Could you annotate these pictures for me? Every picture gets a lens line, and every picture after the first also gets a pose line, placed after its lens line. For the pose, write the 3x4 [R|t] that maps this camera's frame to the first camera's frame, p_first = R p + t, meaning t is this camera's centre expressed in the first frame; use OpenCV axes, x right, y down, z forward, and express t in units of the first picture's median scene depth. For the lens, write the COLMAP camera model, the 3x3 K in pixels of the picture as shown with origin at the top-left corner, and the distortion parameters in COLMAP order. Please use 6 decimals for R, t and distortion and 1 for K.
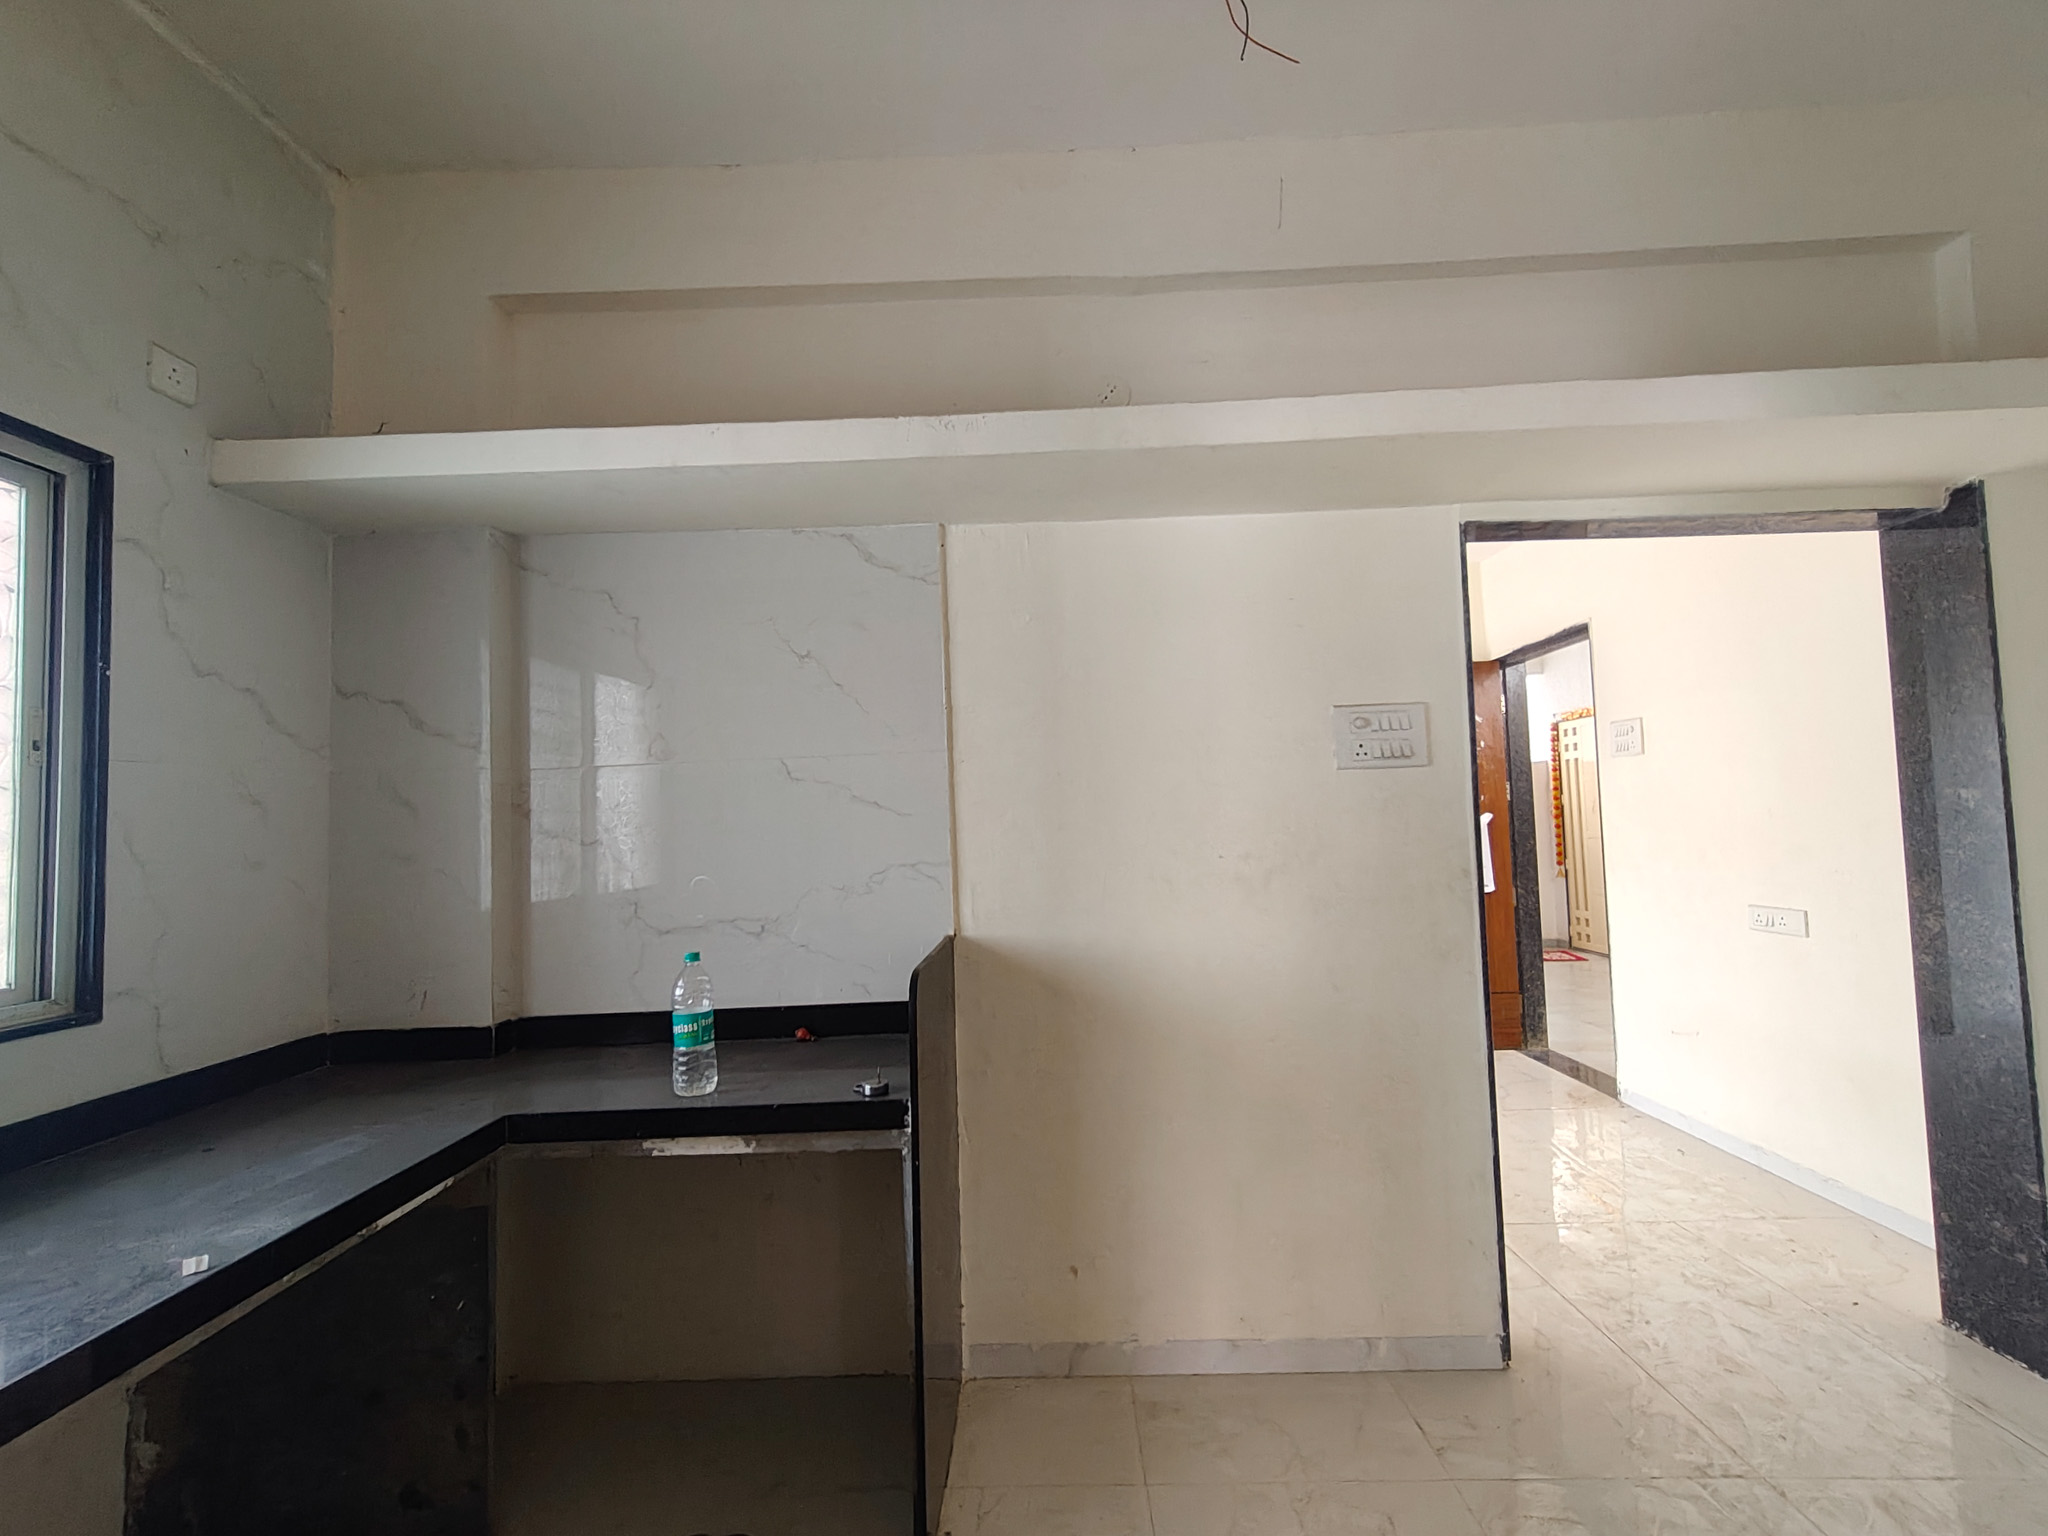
lens RADIAL K [[968.6, 0, 1023.7], [0, 968.6, 776.2], [0, 0, 1]] dist [0.012761, -0.002634]
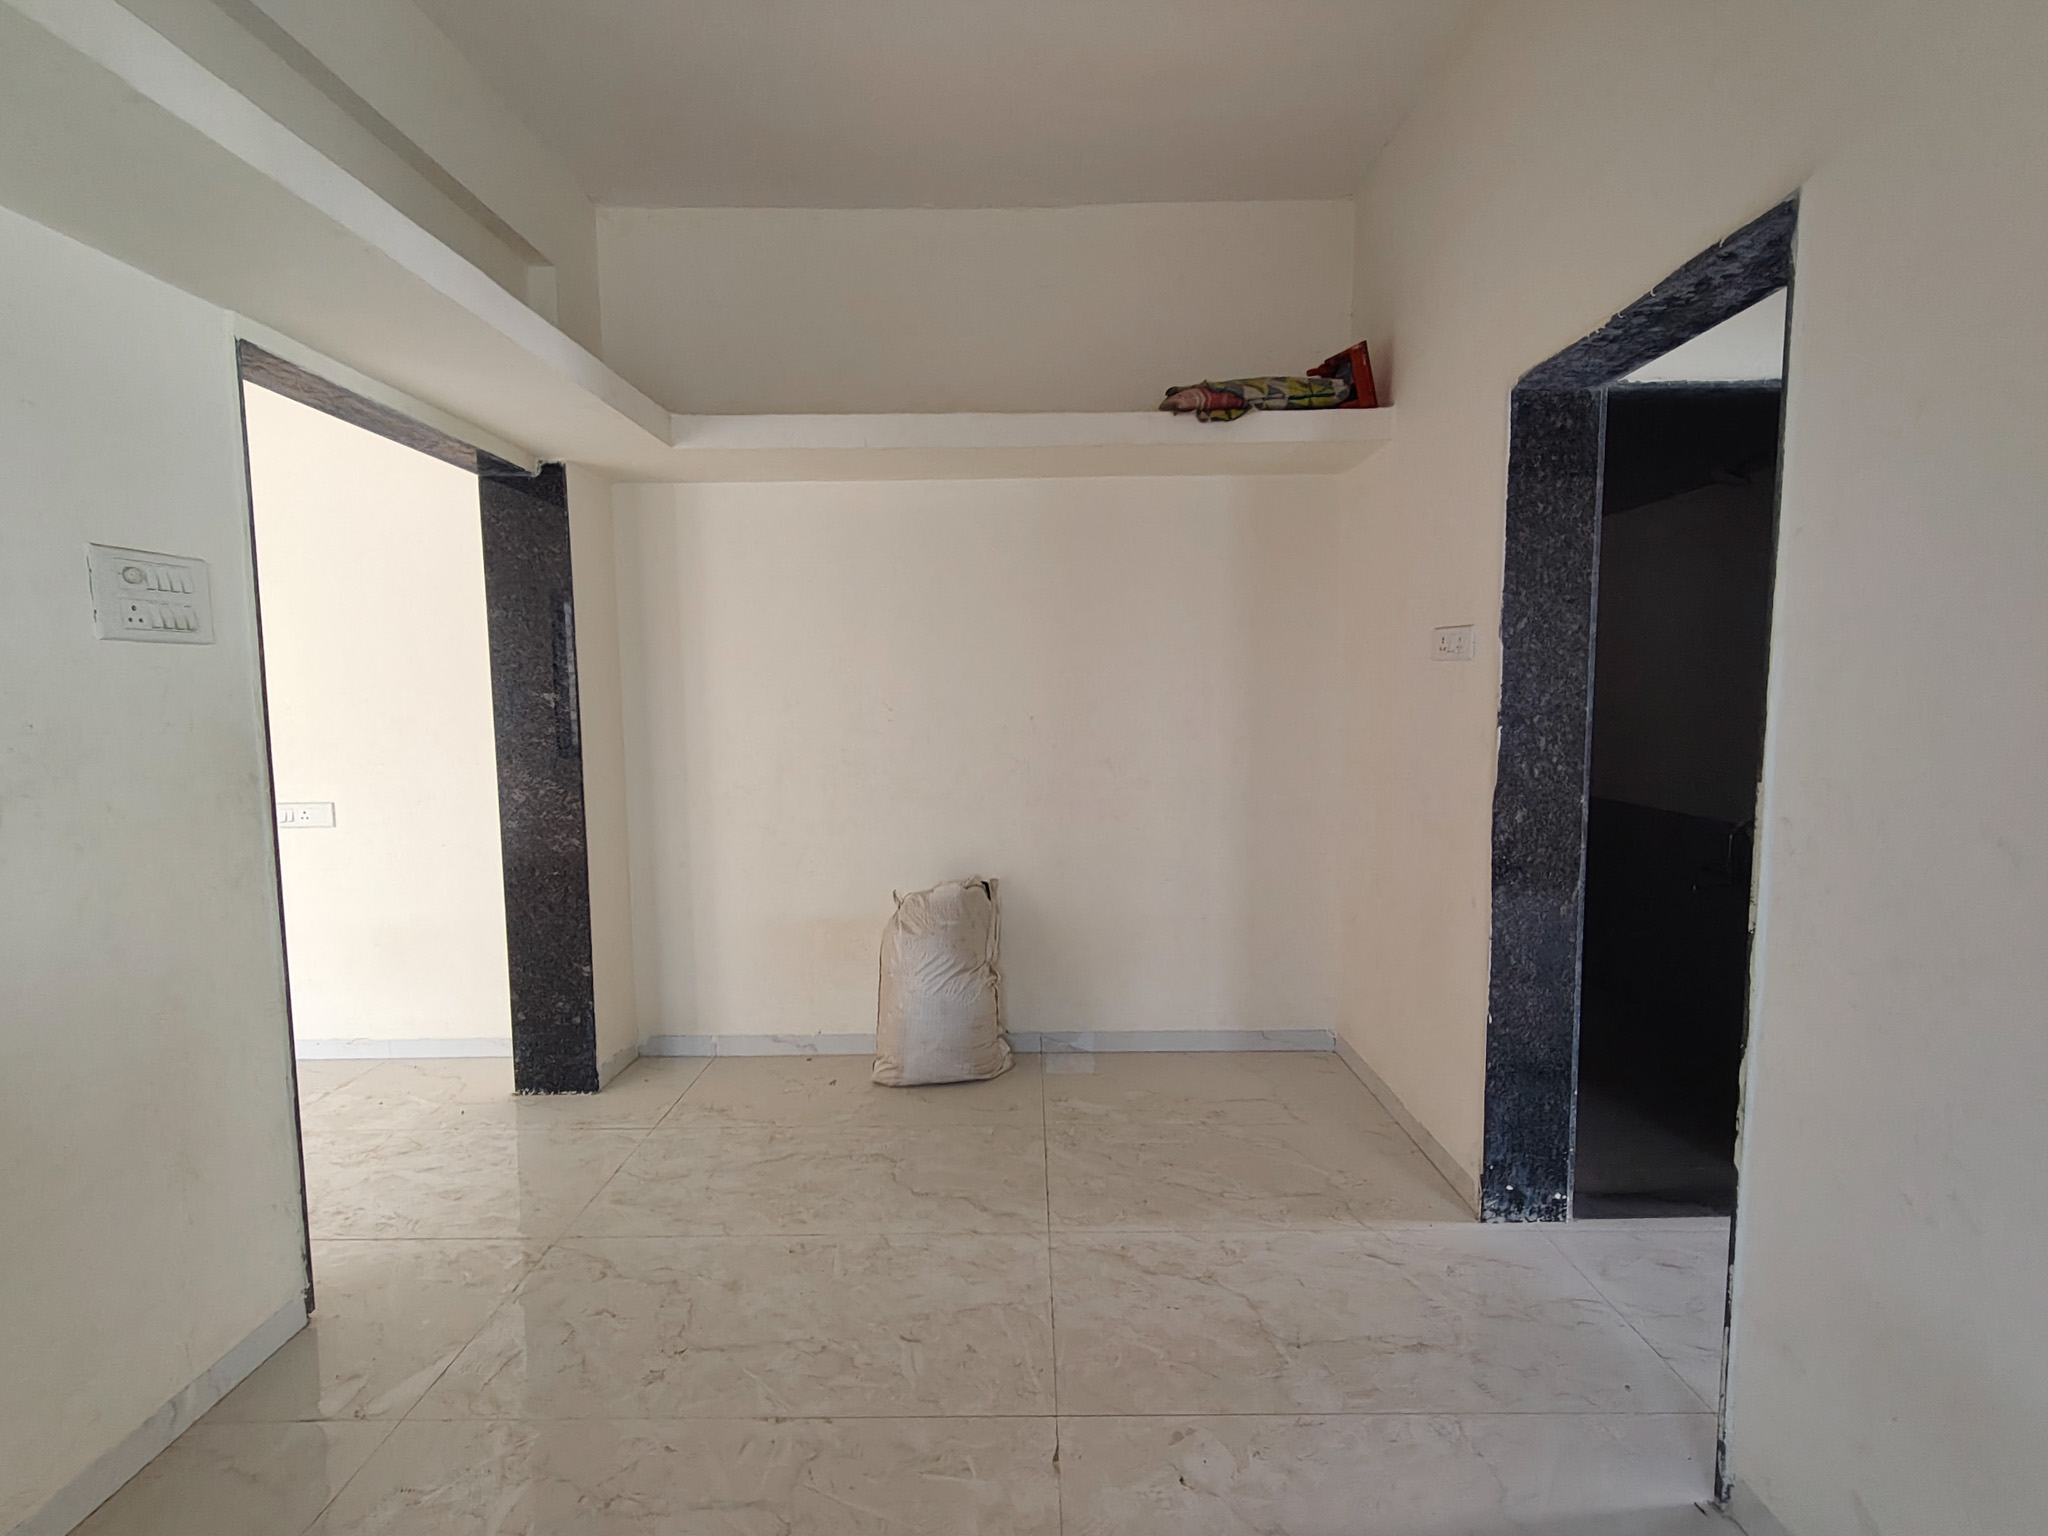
lens RADIAL K [[968.6, 0, 1023.7], [0, 968.6, 776.2], [0, 0, 1]] dist [0.012761, -0.002634]
pose [[-0.014038, -0.058462, 0.998191, -0.377061], [-0.038412, 0.997584, 0.057886, 0.024459], [-0.999163, -0.037530, -0.016250, 0.360803]]
